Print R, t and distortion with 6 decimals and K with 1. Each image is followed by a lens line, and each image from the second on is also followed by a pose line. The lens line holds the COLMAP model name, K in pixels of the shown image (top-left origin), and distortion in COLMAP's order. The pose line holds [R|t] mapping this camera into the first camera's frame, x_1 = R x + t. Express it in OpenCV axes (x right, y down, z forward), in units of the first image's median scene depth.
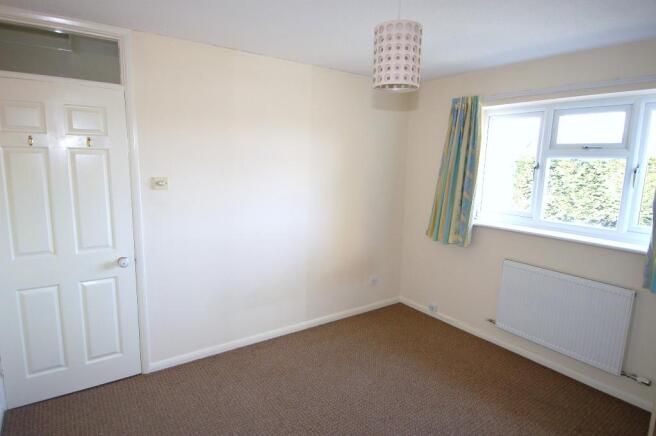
lens RADIAL K [[371.7, 0, 328.0], [0, 371.7, 218.0], [0, 0, 1]] dist [0.001968, 0.000095]
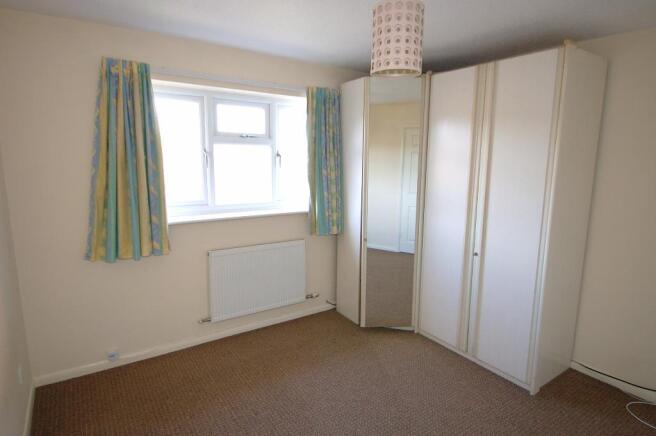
lens RADIAL K [[371.7, 0, 328.0], [0, 371.7, 218.0], [0, 0, 1]] dist [0.001968, 0.000095]
pose [[0.017306, -0.187495, 0.982113, -0.417969], [0.144149, 0.972466, 0.183114, -0.097251], [-0.989405, 0.138401, 0.043856, 0.615416]]
